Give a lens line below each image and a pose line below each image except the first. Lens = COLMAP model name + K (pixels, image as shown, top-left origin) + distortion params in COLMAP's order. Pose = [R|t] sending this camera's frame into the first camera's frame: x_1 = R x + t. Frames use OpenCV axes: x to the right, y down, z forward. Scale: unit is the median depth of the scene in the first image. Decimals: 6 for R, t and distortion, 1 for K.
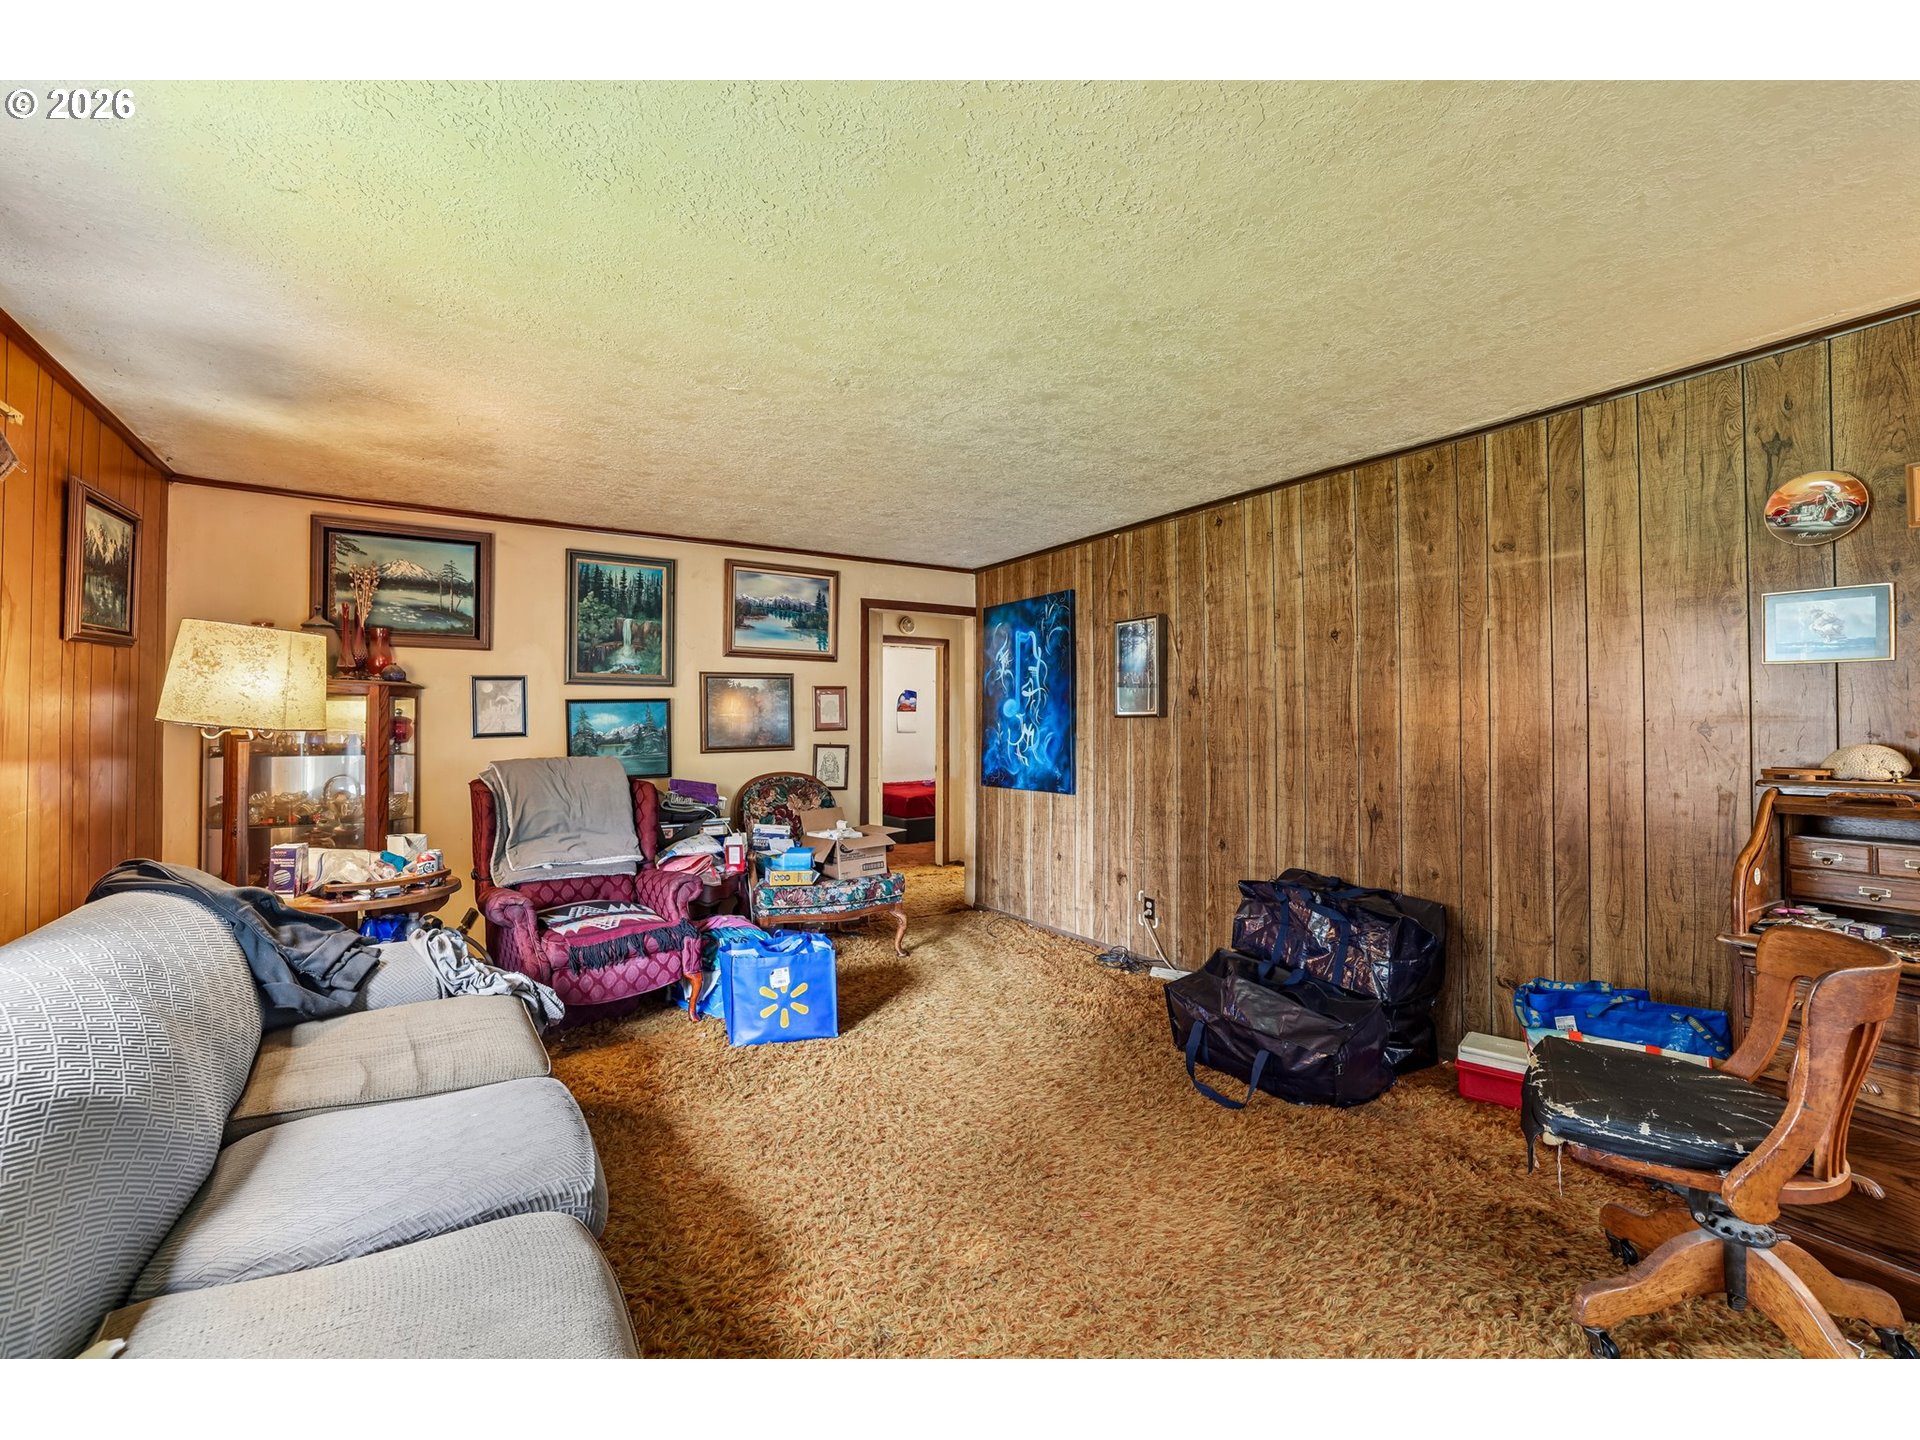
lens RADIAL K [[813.8, 0, 952.2], [0, 813.8, 731.7], [0, 0, 1]] dist [-0.049969, 0.022017]
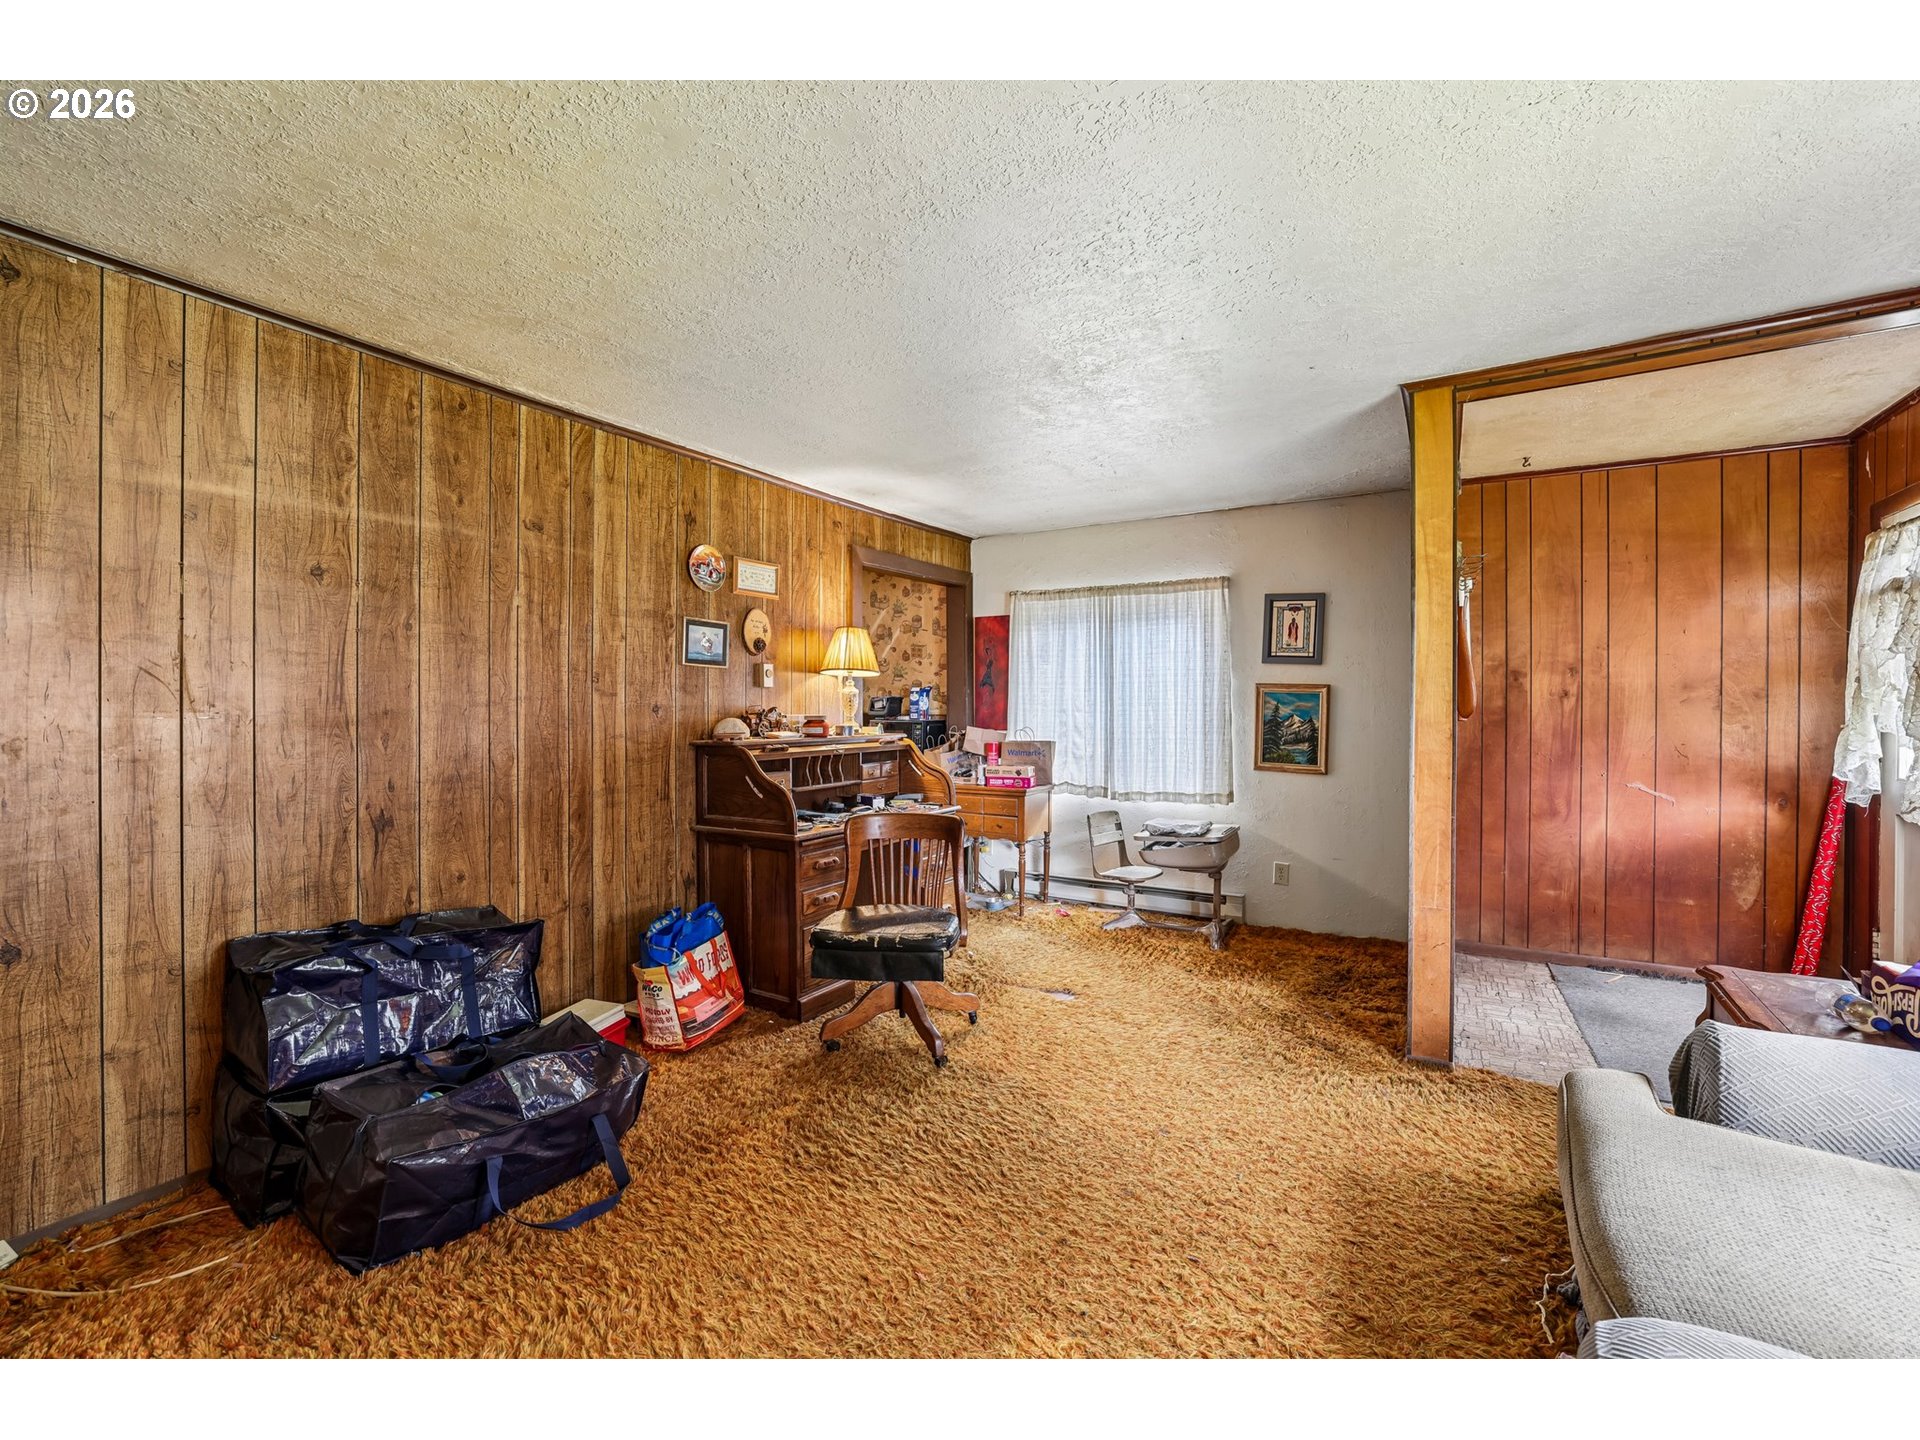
lens RADIAL K [[813.8, 0, 952.2], [0, 813.8, 731.7], [0, 0, 1]] dist [-0.049969, 0.022017]
pose [[-0.426826, -0.020480, 0.904102, -0.410580], [0.009772, 0.999581, 0.027256, 0.002037], [-0.904281, 0.020468, -0.426447, 0.893584]]
